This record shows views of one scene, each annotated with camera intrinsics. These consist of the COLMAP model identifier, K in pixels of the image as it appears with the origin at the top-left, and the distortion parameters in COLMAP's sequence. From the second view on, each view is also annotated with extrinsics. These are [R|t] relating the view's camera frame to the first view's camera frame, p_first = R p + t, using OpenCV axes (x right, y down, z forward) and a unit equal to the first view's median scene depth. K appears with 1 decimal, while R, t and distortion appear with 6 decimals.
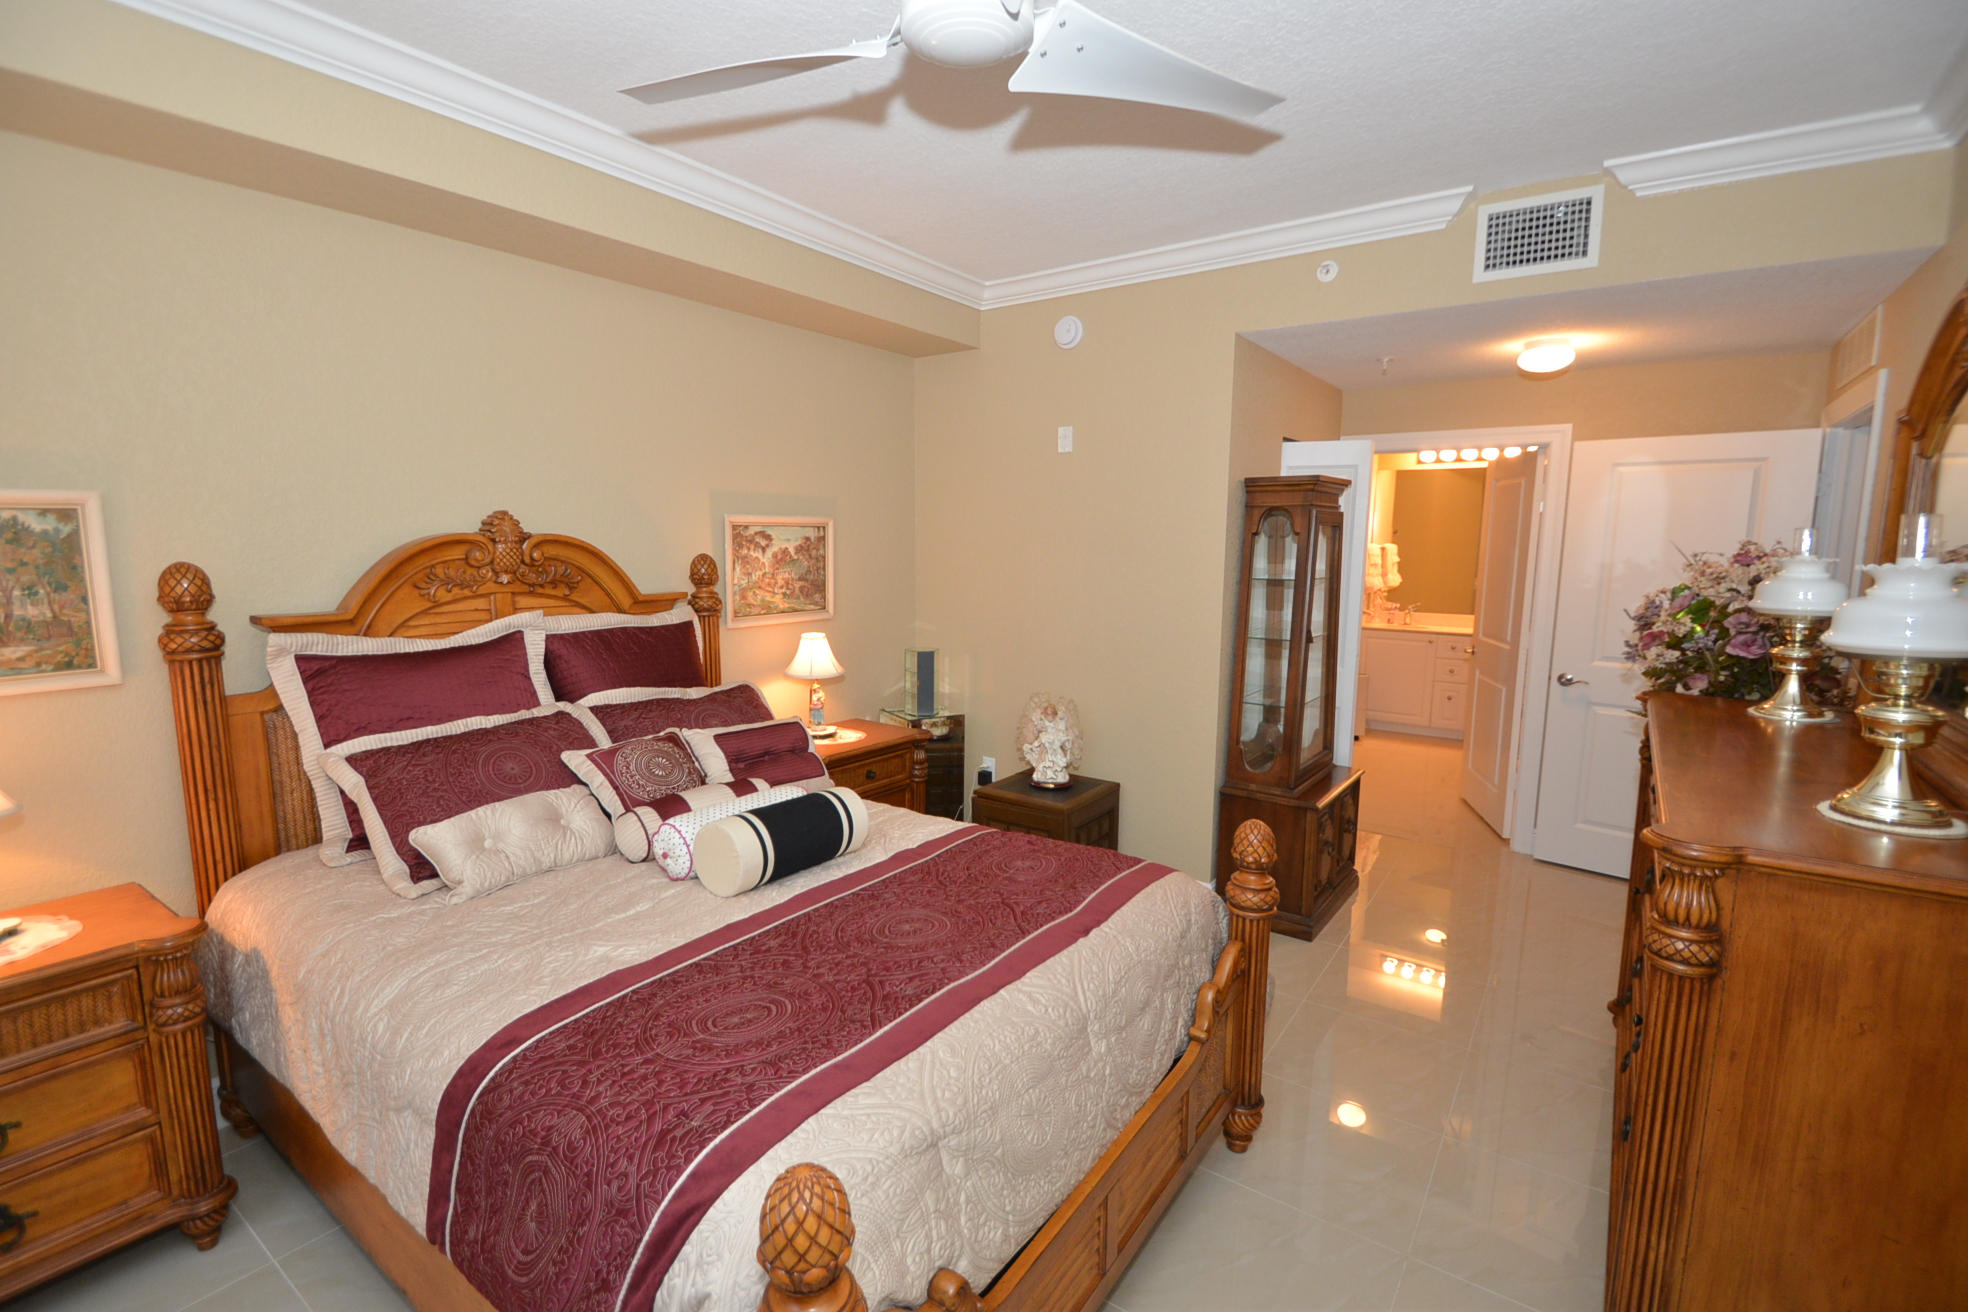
lens RADIAL K [[866.8, 0, 976.8], [0, 866.8, 657.7], [0, 0, 1]] dist [0.002647, -0.010368]
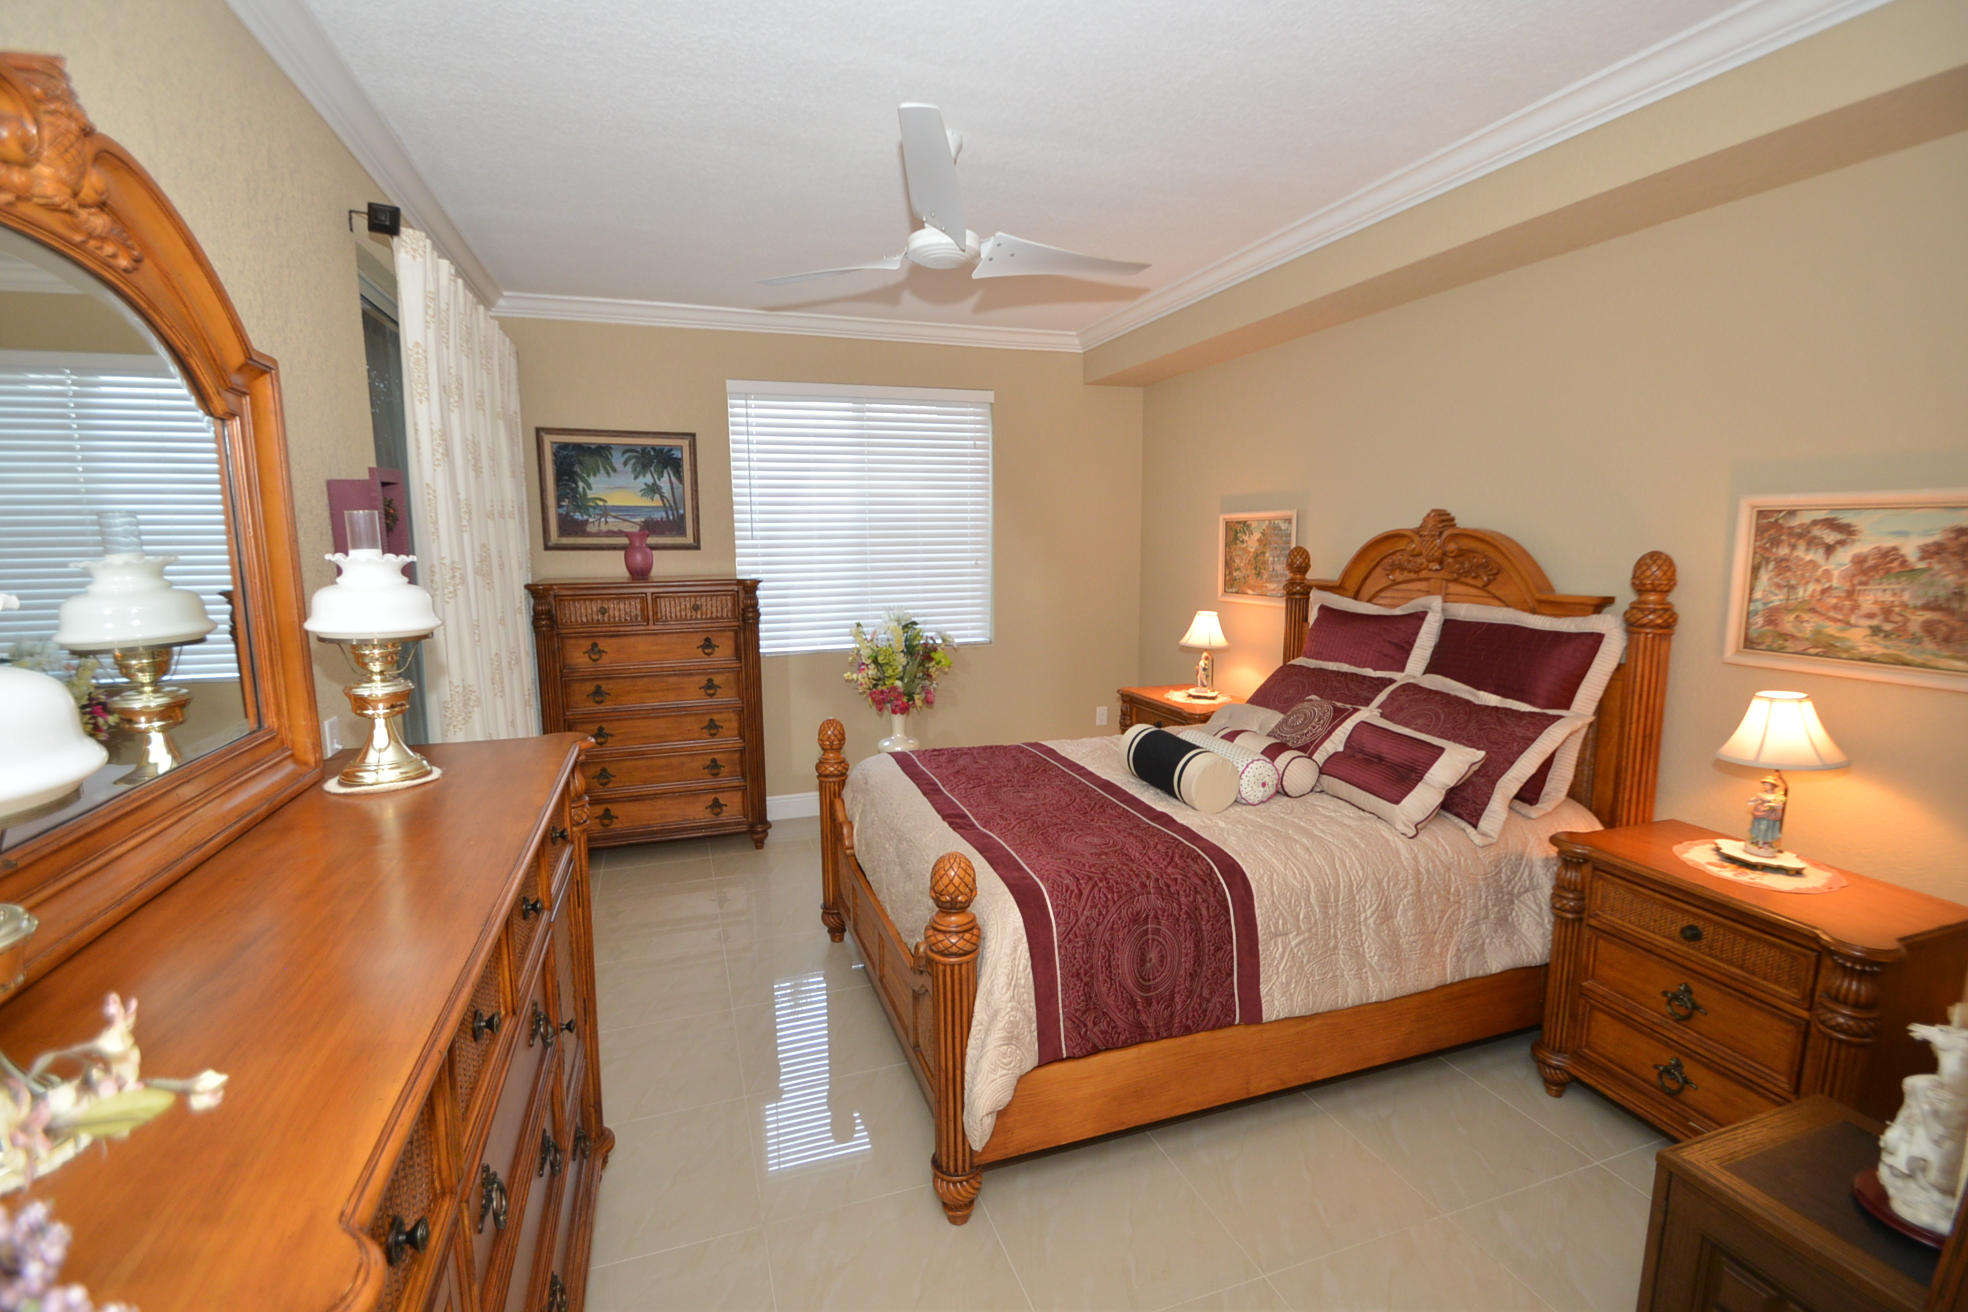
lens RADIAL K [[866.8, 0, 975.7], [0, 866.8, 659.9], [0, 0, 1]] dist [0.002647, -0.010368]
pose [[-0.566613, 0.118212, -0.815460, 0.606679], [-0.107846, 0.970503, 0.215623, -0.118197], [0.816896, 0.210118, -0.537151, 0.877102]]
